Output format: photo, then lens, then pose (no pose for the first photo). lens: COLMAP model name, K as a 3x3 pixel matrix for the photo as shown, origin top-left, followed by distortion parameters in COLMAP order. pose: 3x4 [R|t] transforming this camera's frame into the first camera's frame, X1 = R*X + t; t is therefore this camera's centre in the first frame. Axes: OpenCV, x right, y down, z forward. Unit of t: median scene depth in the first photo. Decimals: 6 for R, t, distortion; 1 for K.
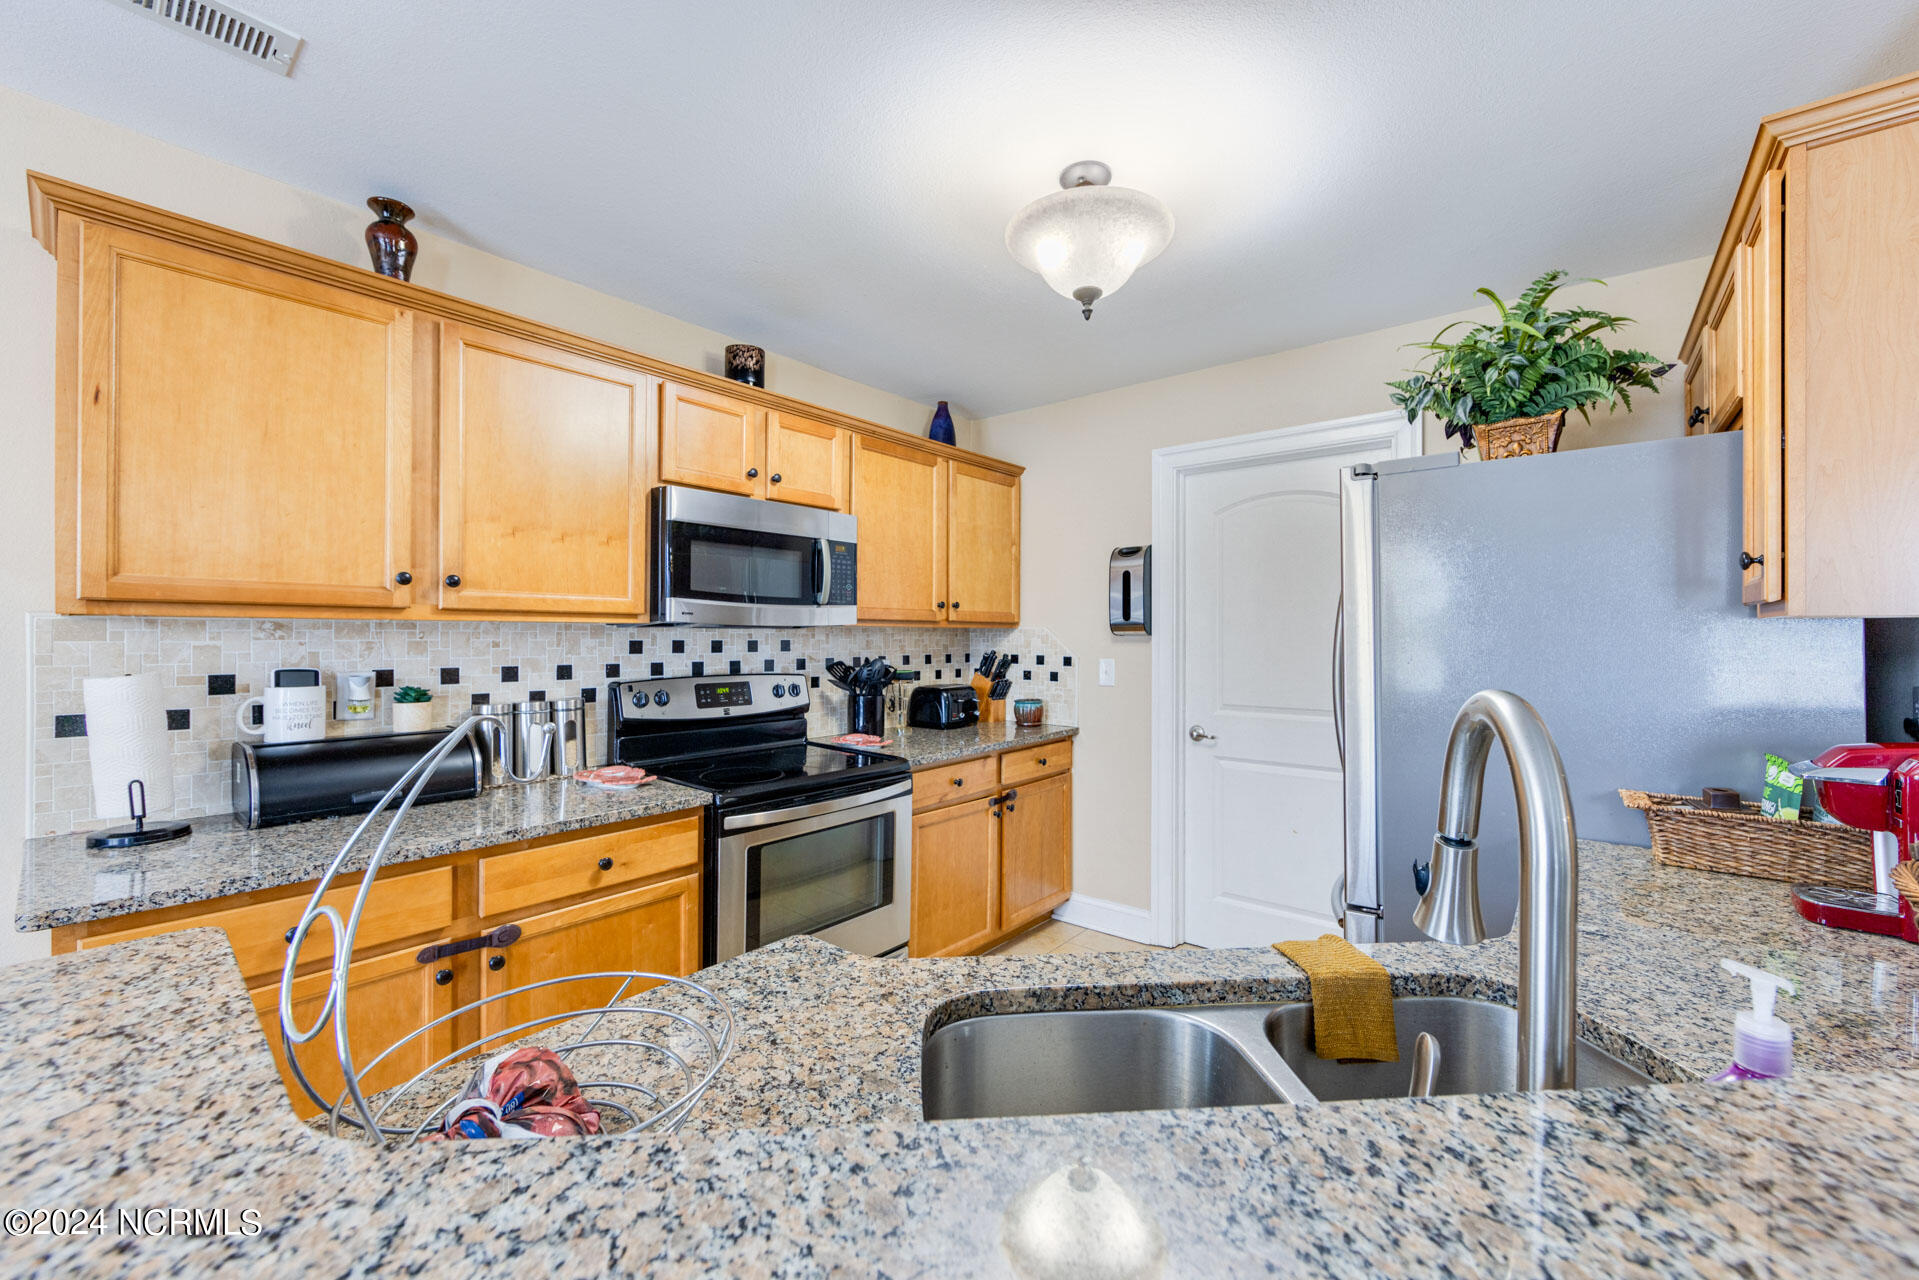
lens RADIAL K [[749.4, 0, 959.0], [0, 749.4, 633.9], [0, 0, 1]] dist [-0.004127, 0.000778]
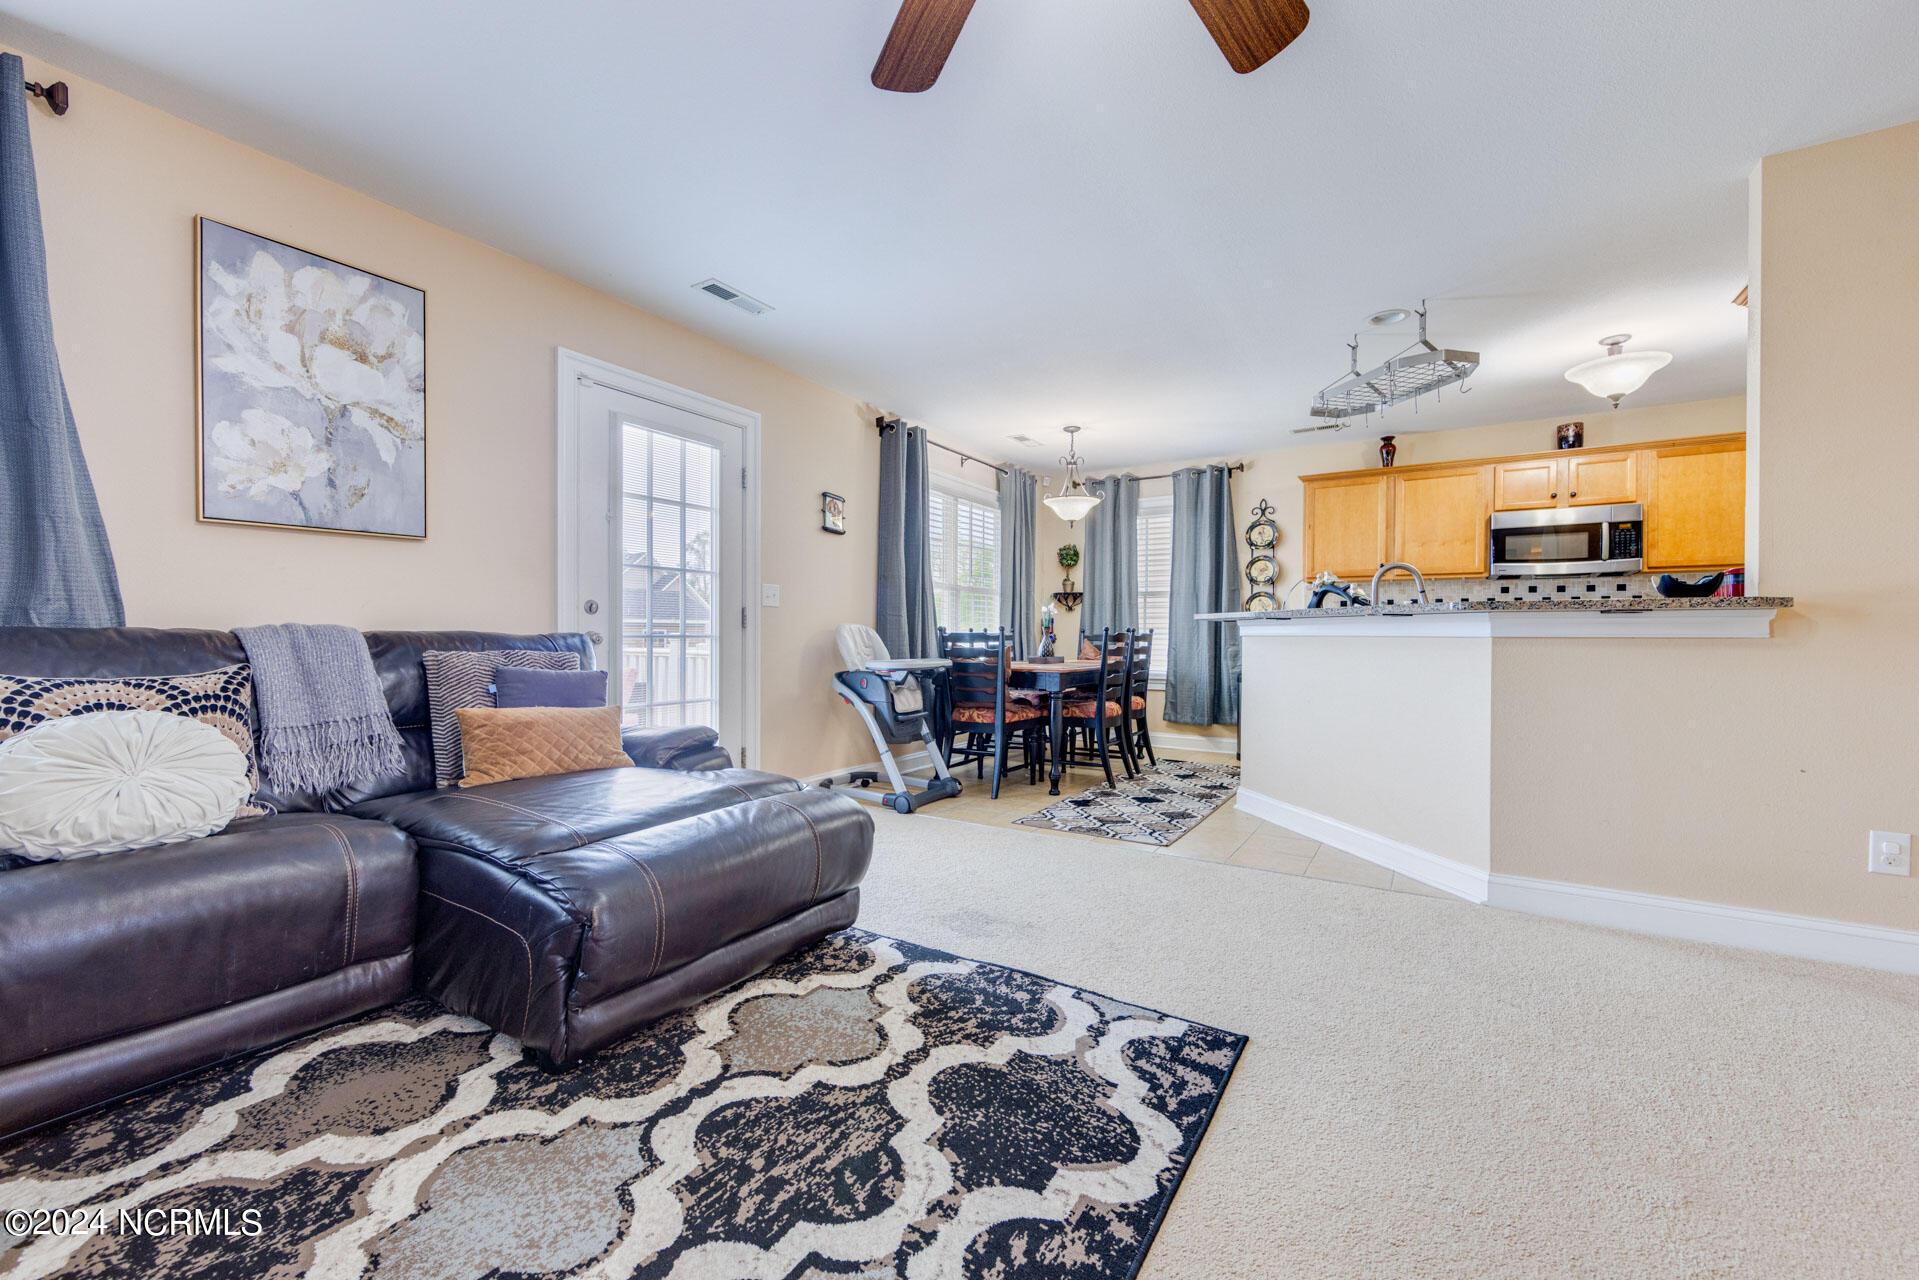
lens RADIAL K [[749.4, 0, 957.5], [0, 749.4, 638.1], [0, 0, 1]] dist [-0.004127, 0.000778]
pose [[0.125146, 0.001696, -0.992137, 1.345439], [-0.004403, 0.999990, 0.001154, 0.146298], [0.992129, 0.004224, 0.125152, -0.712265]]
